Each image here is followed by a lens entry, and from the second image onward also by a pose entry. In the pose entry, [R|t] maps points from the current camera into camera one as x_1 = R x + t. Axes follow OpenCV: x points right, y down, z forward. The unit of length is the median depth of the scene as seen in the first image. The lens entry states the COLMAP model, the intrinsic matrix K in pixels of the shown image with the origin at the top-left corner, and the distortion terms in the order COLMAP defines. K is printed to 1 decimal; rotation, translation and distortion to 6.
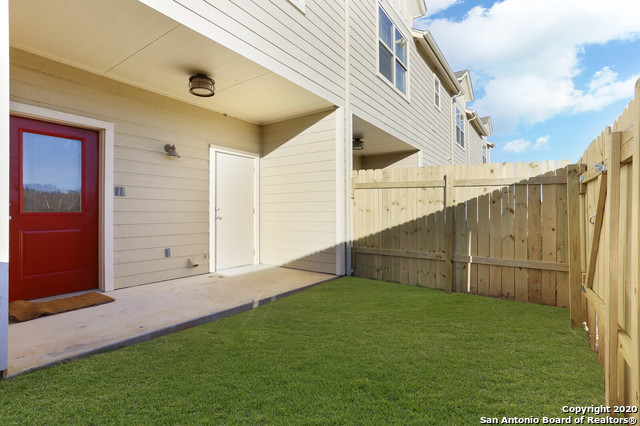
lens RADIAL K [[306.2, 0, 320.0], [0, 306.2, 213.0], [0, 0, 1]] dist [-0.047905, 0.031474]
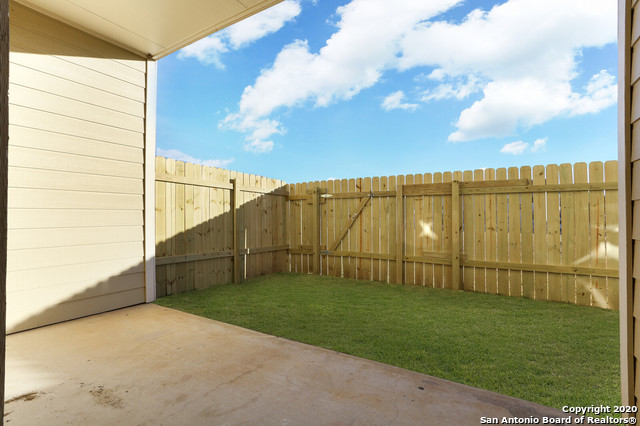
lens RADIAL K [[306.2, 0, 320.0], [0, 306.2, 213.0], [0, 0, 1]] dist [-0.047905, 0.031474]
pose [[-0.067856, 0.008444, 0.997659, -0.717891], [-0.002711, 0.999959, -0.008648, 0.007566], [-0.997691, -0.003291, -0.067830, 0.741882]]
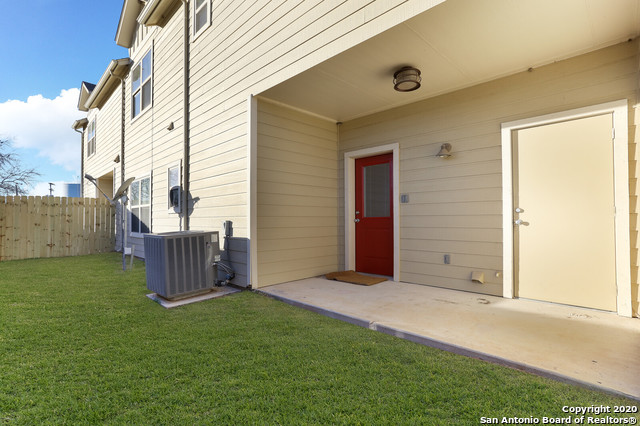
lens RADIAL K [[306.2, 0, 320.0], [0, 306.2, 213.0], [0, 0, 1]] dist [-0.047905, 0.031474]
pose [[-0.149633, -0.017507, -0.988587, 0.492515], [0.006436, 0.999805, -0.018680, 0.003526], [0.988721, -0.009158, -0.149491, 0.765963]]
